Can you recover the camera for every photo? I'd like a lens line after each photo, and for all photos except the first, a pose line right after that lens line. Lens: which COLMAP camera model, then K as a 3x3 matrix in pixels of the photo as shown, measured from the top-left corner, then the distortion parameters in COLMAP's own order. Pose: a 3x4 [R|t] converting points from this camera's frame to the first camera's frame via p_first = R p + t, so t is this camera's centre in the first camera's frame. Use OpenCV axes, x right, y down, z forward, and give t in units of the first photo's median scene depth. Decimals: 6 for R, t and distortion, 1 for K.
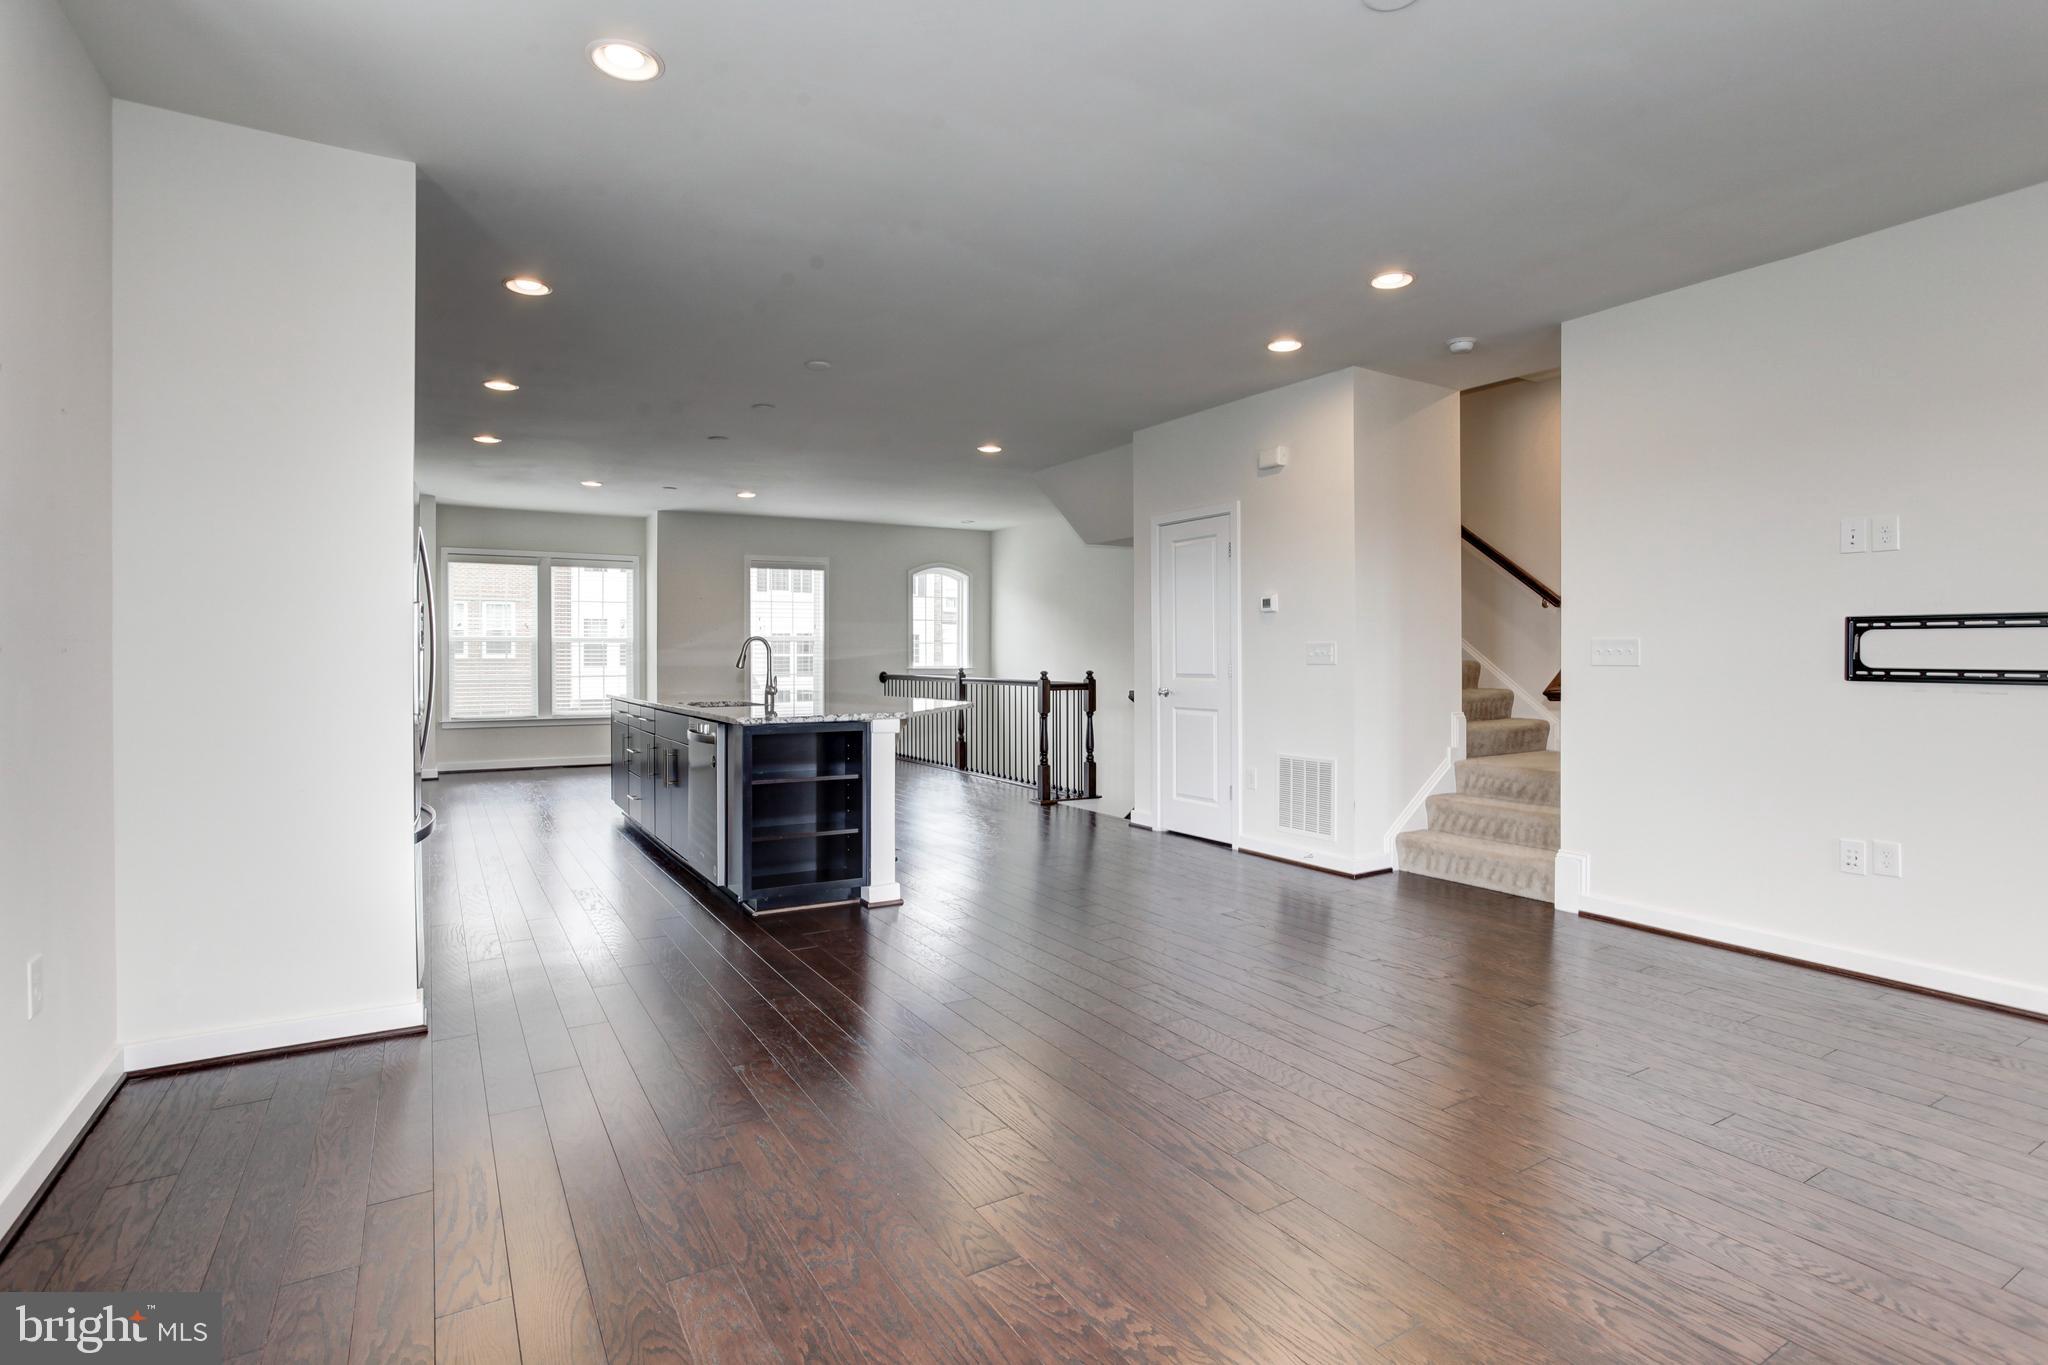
lens RADIAL K [[1041.8, 0, 1034.7], [0, 1041.8, 685.9], [0, 0, 1]] dist [-0.035601, 0.046966]
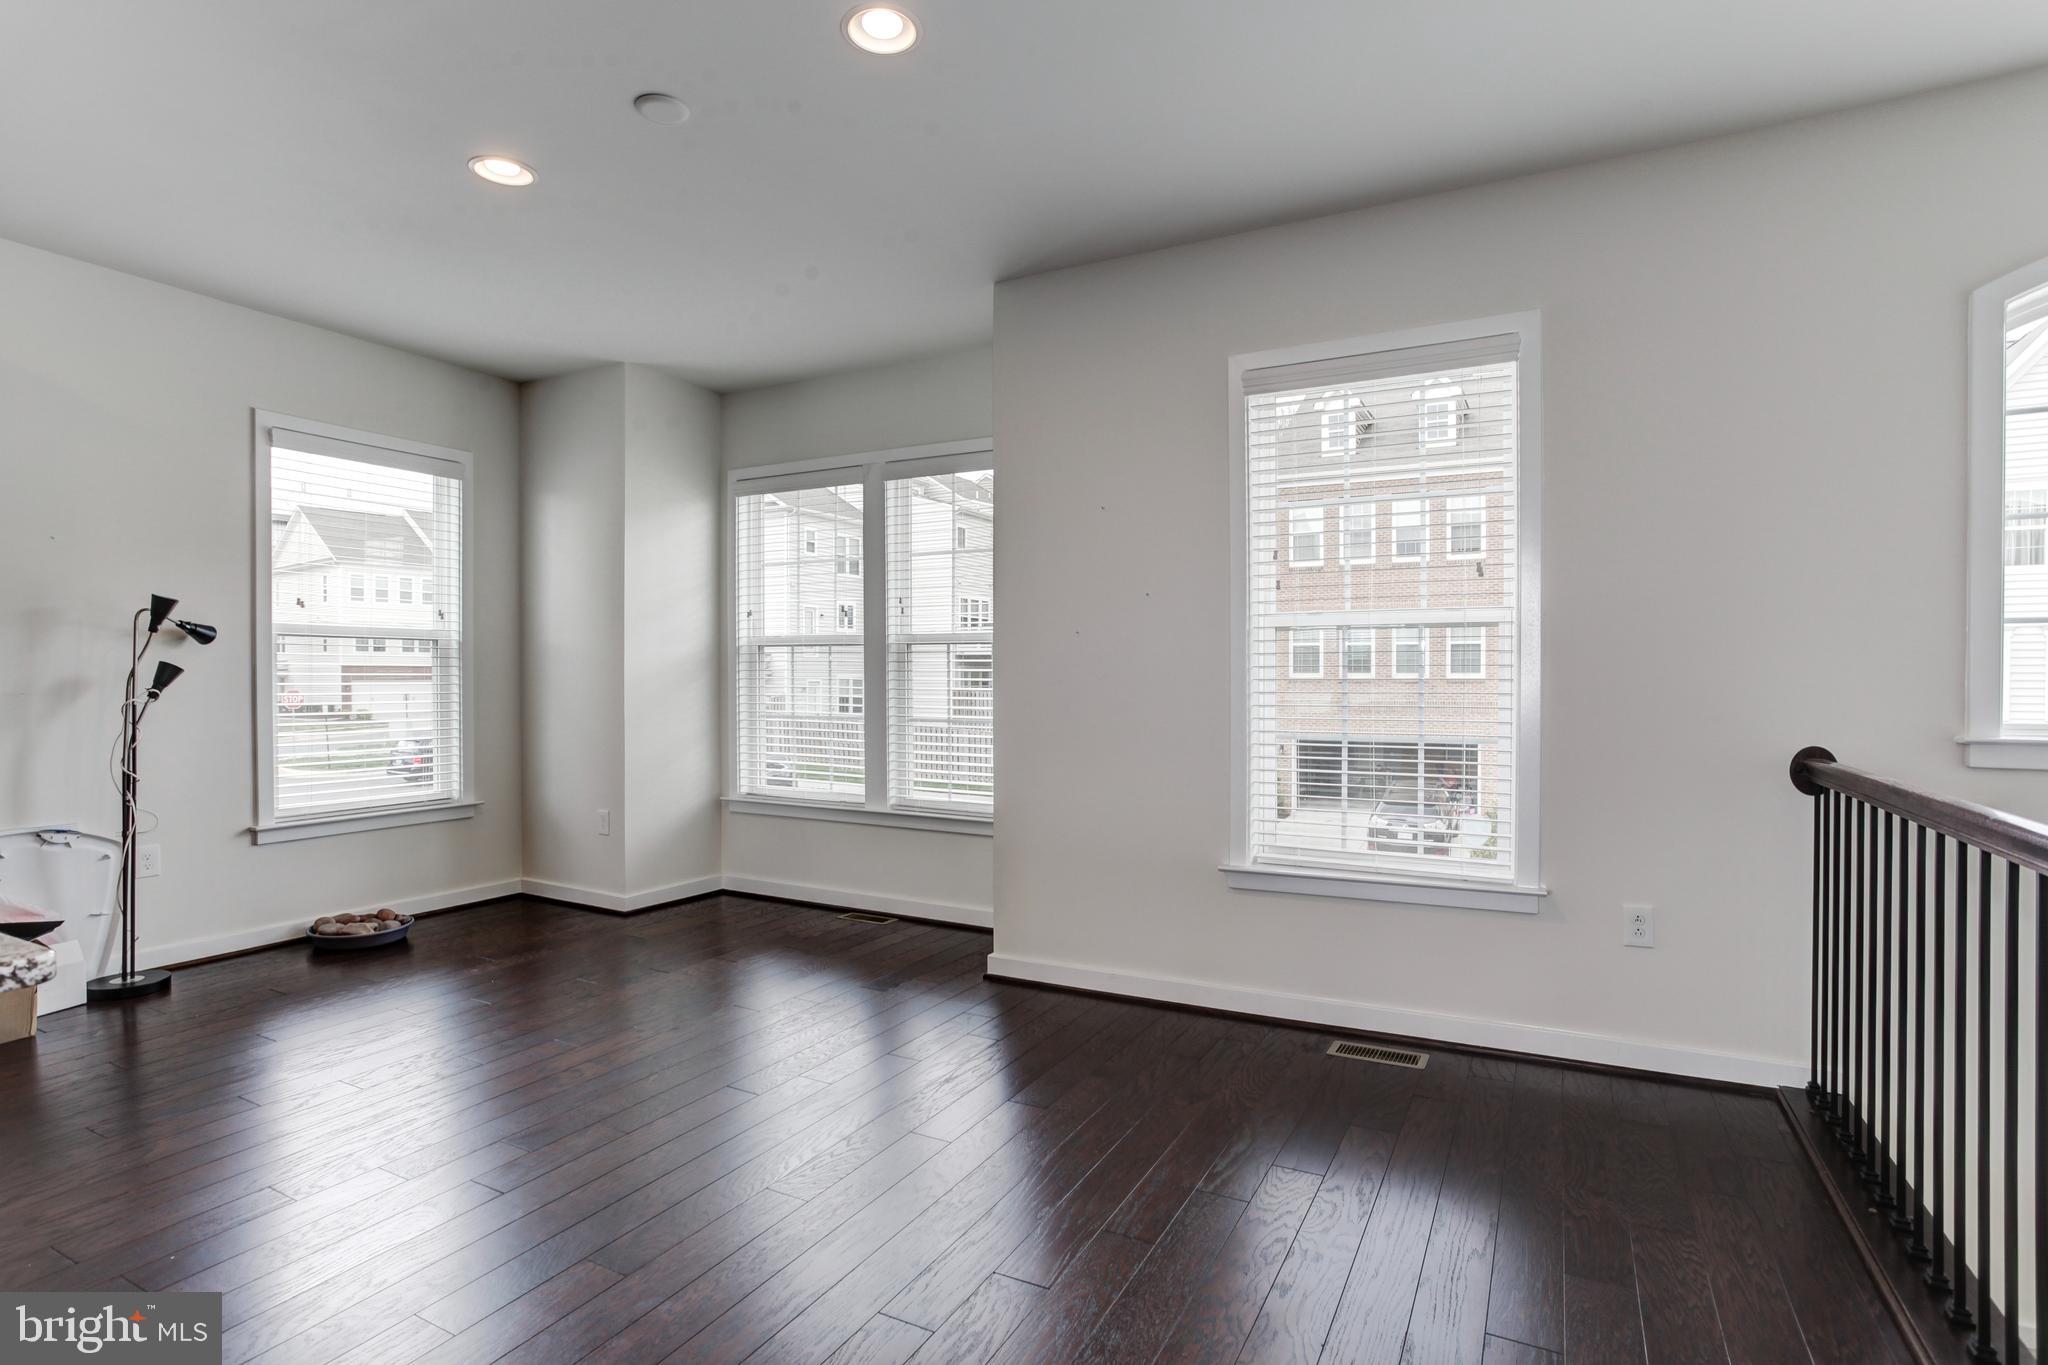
lens RADIAL K [[1035.6, 0, 1022.8], [0, 1035.6, 686.1], [0, 0, 1]] dist [-0.068732, 0.035895]
pose [[0.509621, 0.011257, -0.860325, -0.043246], [-0.026834, 0.999636, -0.002815, -0.025369], [0.859981, 0.024520, 0.509737, 0.853501]]
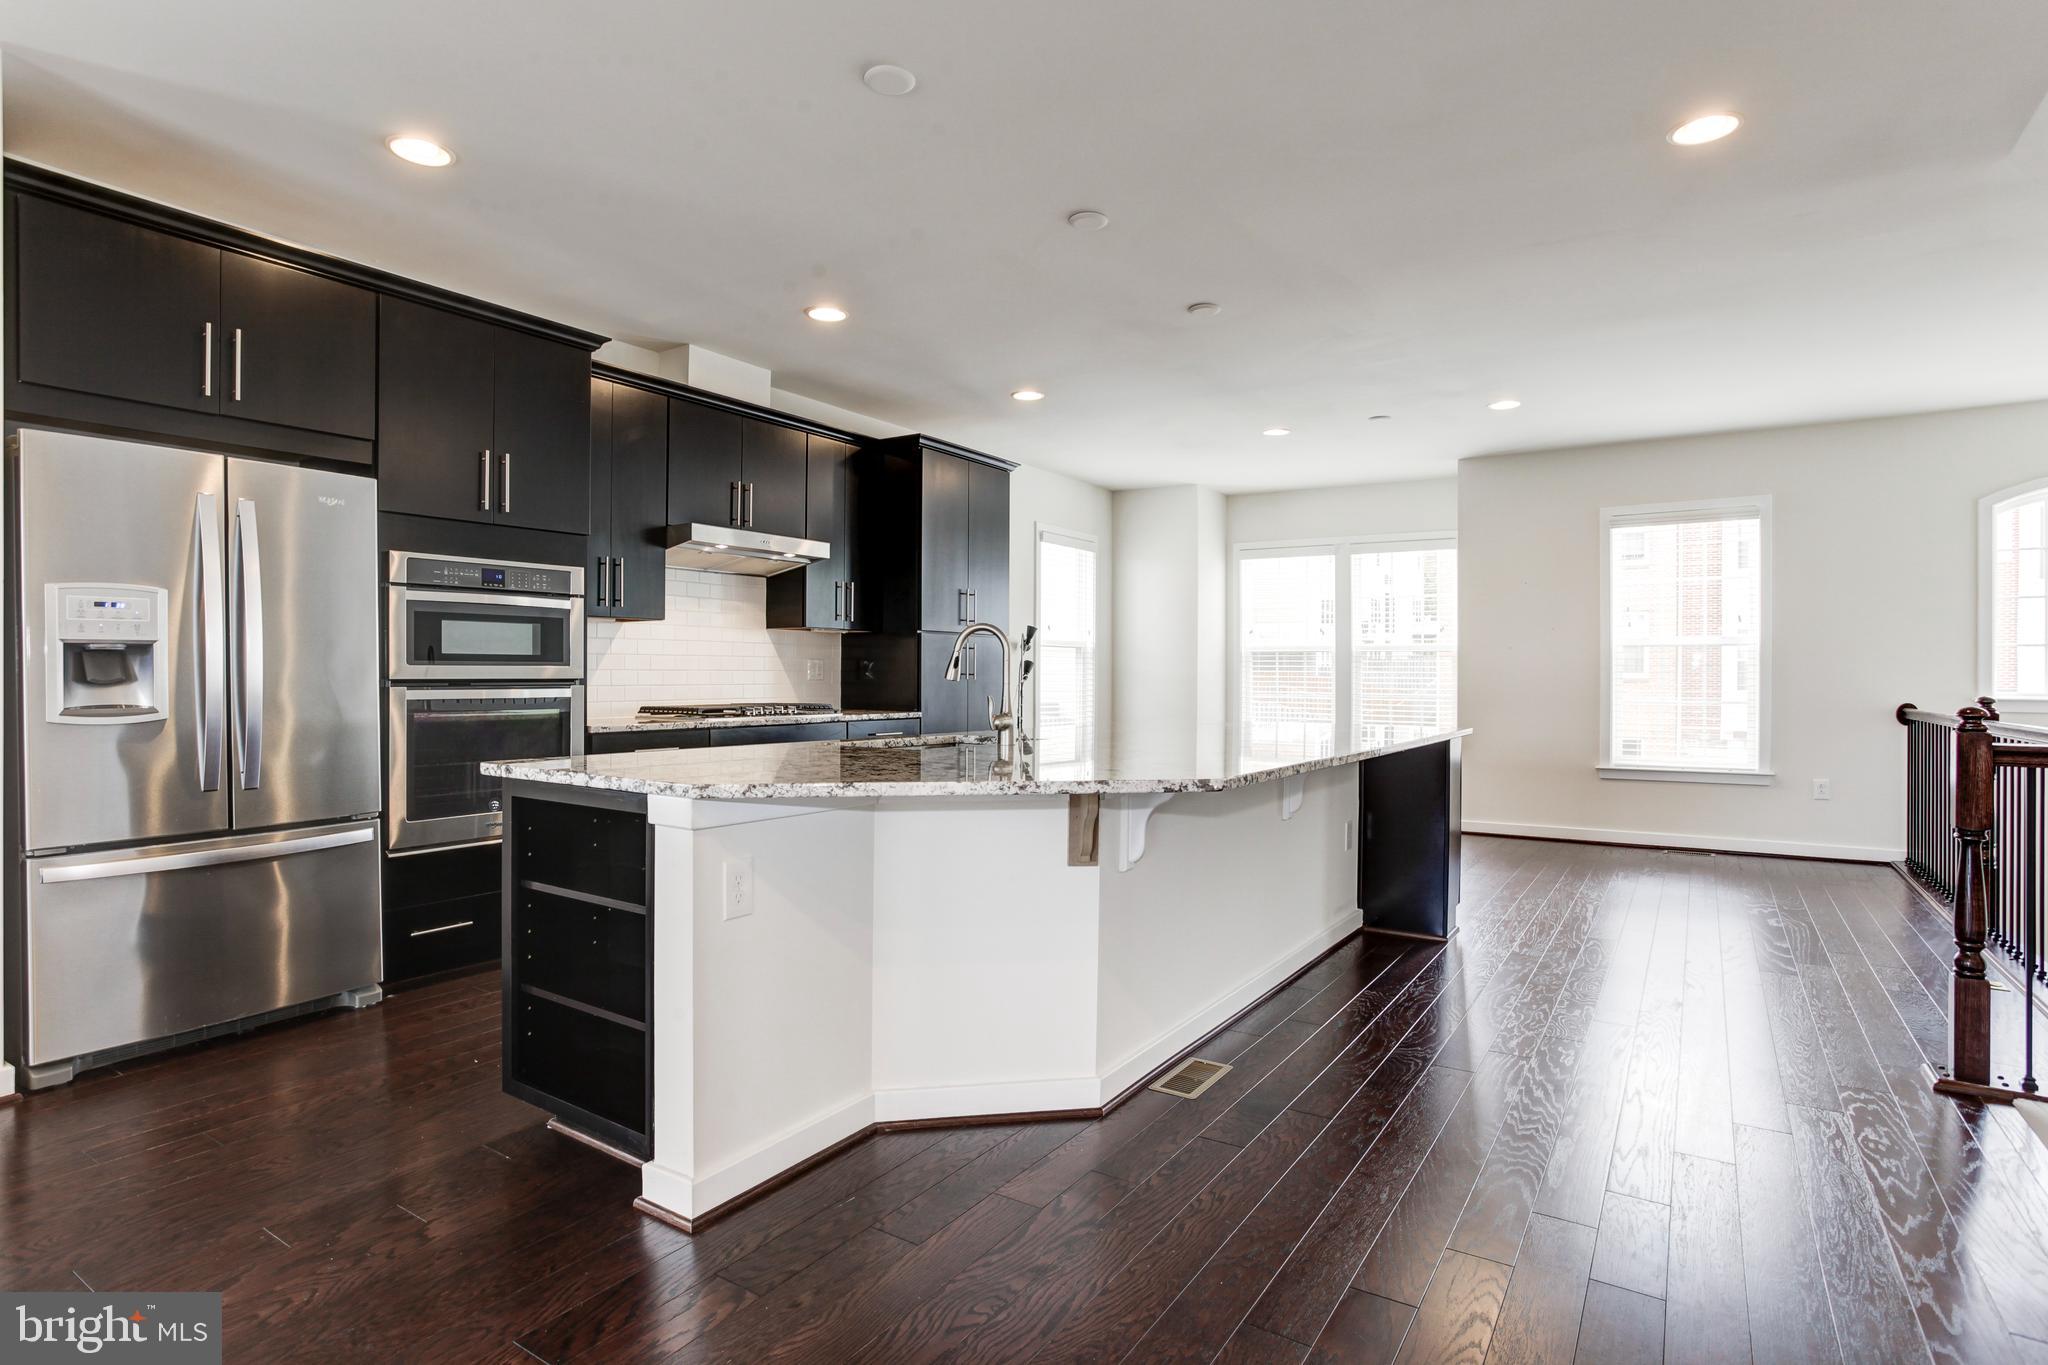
lens RADIAL K [[1057.8, 0, 1027.7], [0, 1057.8, 672.8], [0, 0, 1]] dist [-0.057095, 0.025725]
pose [[0.412106, 0.004700, -0.911124, 0.158094], [-0.034669, 0.999343, -0.010526, -0.009625], [0.910476, 0.035925, 0.411998, 0.476710]]
